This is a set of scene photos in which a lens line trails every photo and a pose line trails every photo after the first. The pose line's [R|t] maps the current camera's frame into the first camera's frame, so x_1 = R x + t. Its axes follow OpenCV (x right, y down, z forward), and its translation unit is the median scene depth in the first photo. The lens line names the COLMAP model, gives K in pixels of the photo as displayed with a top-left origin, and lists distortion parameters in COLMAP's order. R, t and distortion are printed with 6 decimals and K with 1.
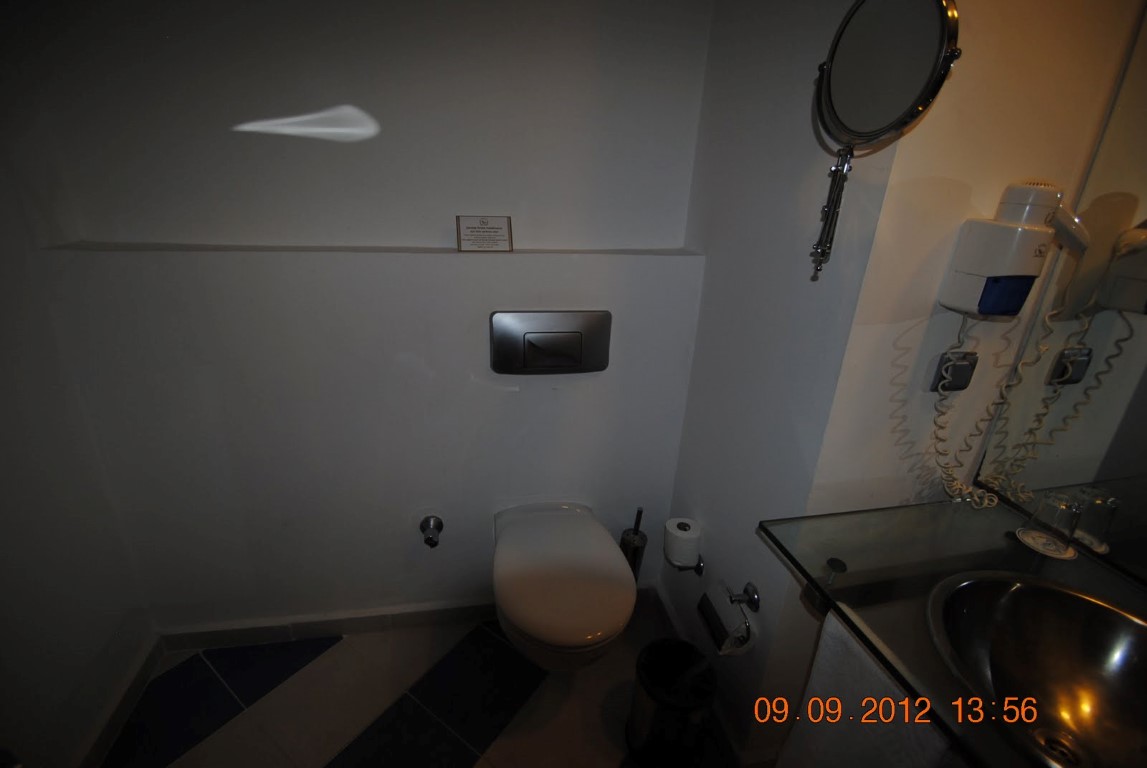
lens RADIAL K [[502.0, 0, 575.4], [0, 502.0, 381.4], [0, 0, 1]] dist [0.010255, -0.014364]
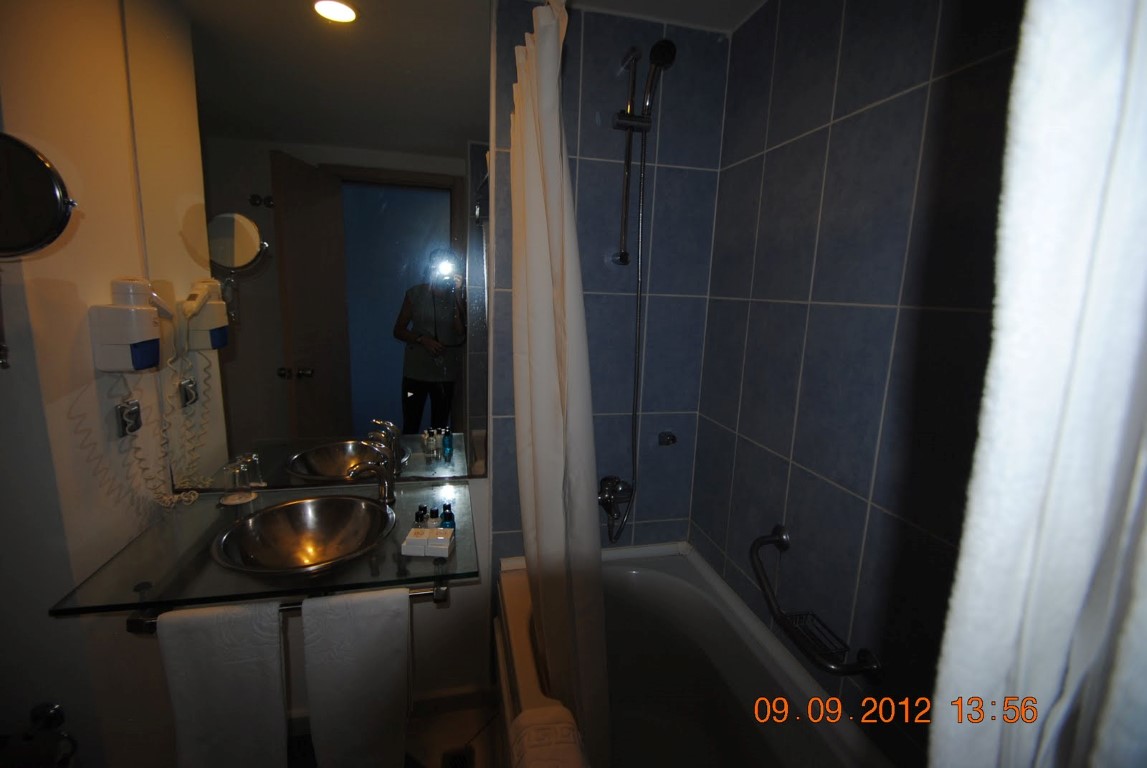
lens RADIAL K [[502.0, 0, 565.3], [0, 502.0, 374.3], [0, 0, 1]] dist [0.010255, -0.014364]
pose [[-0.004826, -0.214974, 0.976608, -0.491068], [0.338622, 0.918570, 0.203872, -0.004255], [-0.940910, 0.331684, 0.068362, -0.181579]]
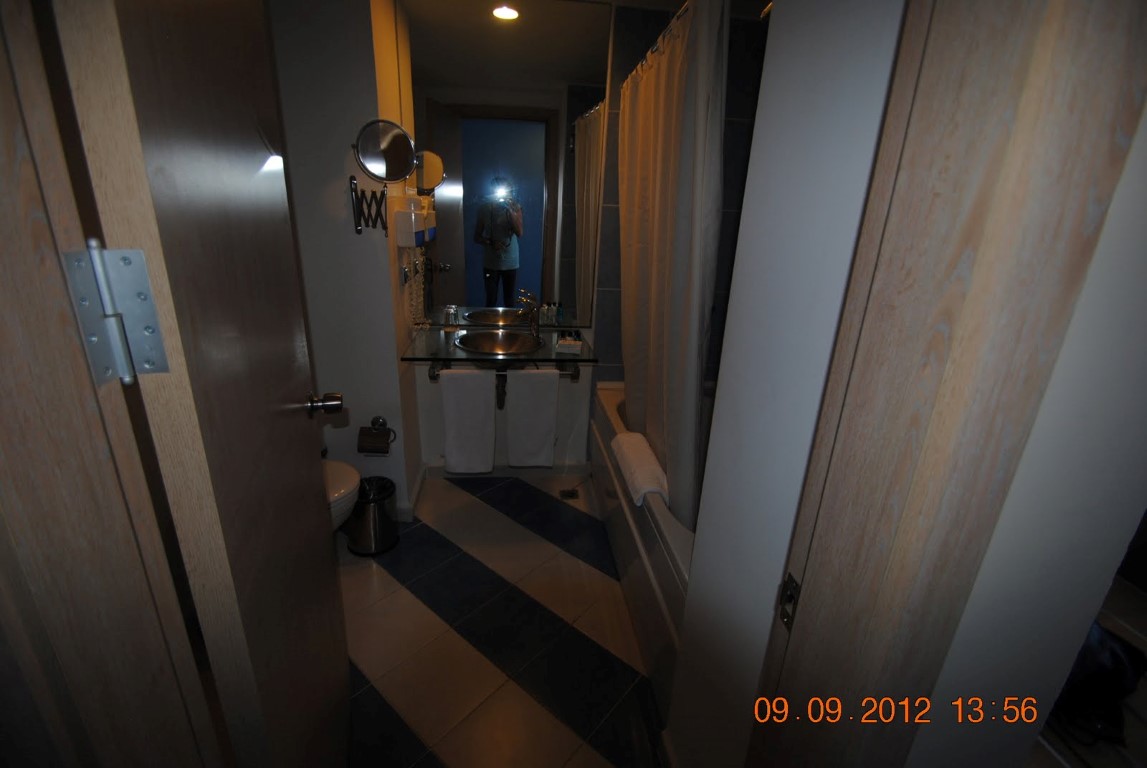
lens RADIAL K [[502.0, 0, 563.3], [0, 502.0, 381.4], [0, 0, 1]] dist [0.010255, -0.014364]
pose [[0.113283, -0.362221, 0.925183, -1.532086], [0.335979, 0.890287, 0.307420, -0.052766], [-0.935032, 0.276016, 0.222553, -0.080253]]
